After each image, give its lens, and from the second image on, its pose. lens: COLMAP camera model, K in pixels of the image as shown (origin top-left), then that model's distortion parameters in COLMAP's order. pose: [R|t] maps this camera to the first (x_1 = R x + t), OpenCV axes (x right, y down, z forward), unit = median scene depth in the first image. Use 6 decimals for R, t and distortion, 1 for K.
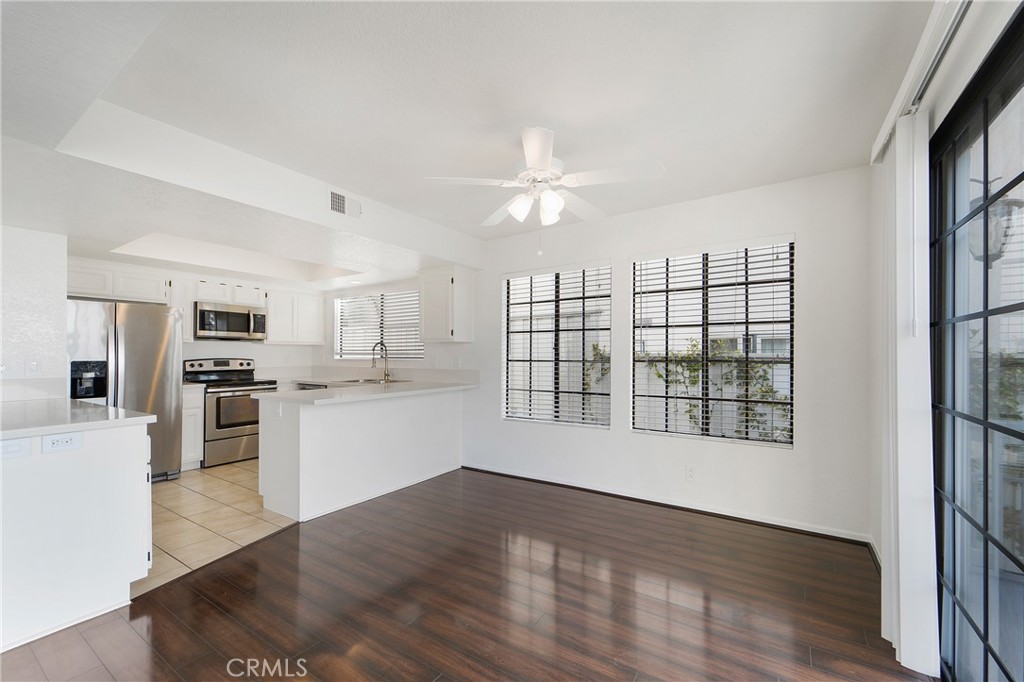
lens RADIAL K [[410.3, 0, 507.3], [0, 410.3, 351.5], [0, 0, 1]] dist [0.001484, -0.000240]
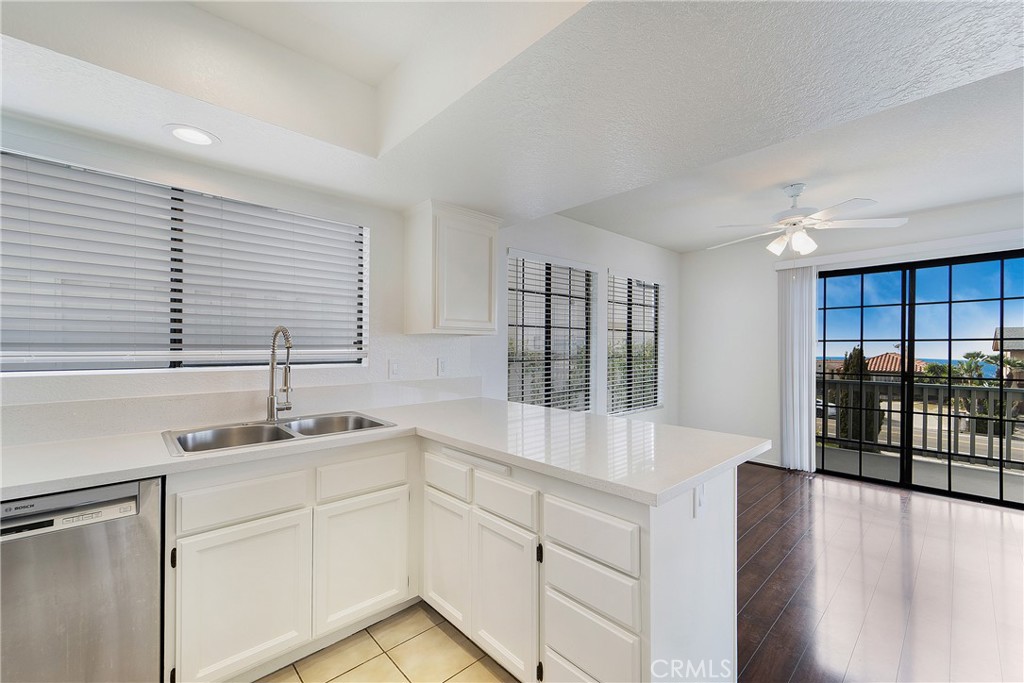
lens RADIAL K [[410.3, 0, 500.5], [0, 410.3, 349.0], [0, 0, 1]] dist [0.001484, -0.000240]
pose [[0.255286, -0.004356, 0.966856, -0.664913], [-0.007796, 0.999948, 0.006563, -0.005829], [-0.966834, -0.009213, 0.255239, 0.732065]]
